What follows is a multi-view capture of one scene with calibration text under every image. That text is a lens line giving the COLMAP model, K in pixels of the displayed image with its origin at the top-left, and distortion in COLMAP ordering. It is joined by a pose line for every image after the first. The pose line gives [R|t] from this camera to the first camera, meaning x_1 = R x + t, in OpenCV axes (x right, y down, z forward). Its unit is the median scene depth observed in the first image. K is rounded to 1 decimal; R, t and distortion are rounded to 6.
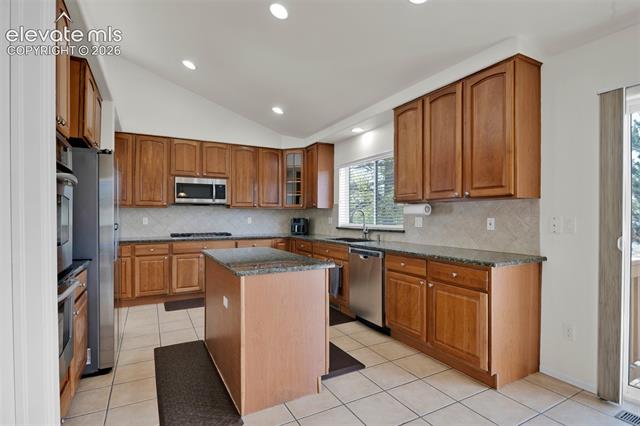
lens RADIAL K [[323.5, 0, 332.5], [0, 323.5, 218.6], [0, 0, 1]] dist [0.000082, 0.000243]
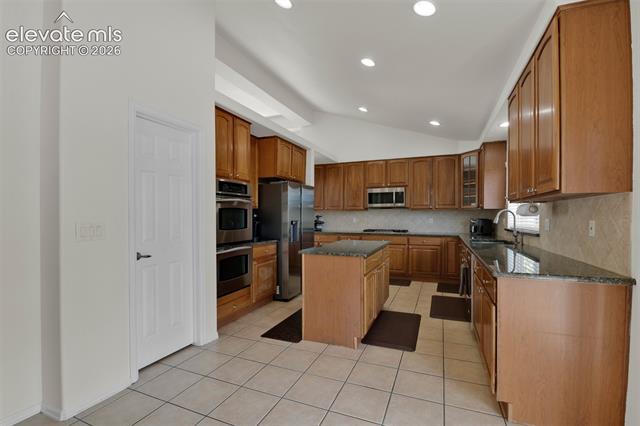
lens RADIAL K [[292.0, 0, 322.8], [0, 292.0, 214.8], [0, 0, 1]] dist [-0.001439, -0.015515]
pose [[0.616716, -0.003013, -0.787180, 0.373030], [-0.007076, 0.999931, -0.009372, -0.002196], [0.787154, 0.011350, 0.616652, 0.064786]]
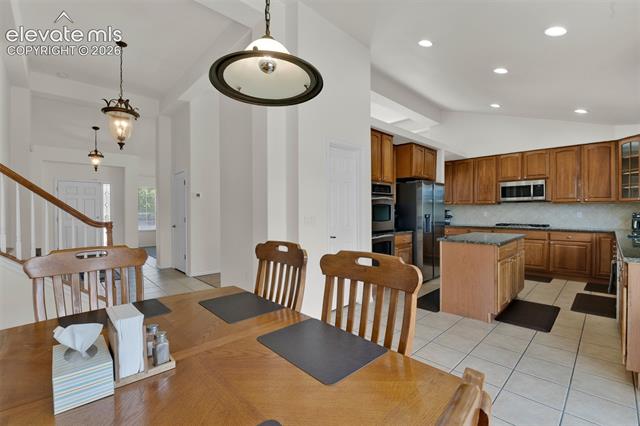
lens RADIAL K [[292.0, 0, 322.8], [0, 292.0, 214.8], [0, 0, 1]] dist [-0.001439, -0.015515]
pose [[0.268492, 0.011268, -0.963216, 0.492854], [-0.004101, 0.999936, 0.010554, -0.000120], [0.963273, 0.001116, 0.268521, -0.068593]]
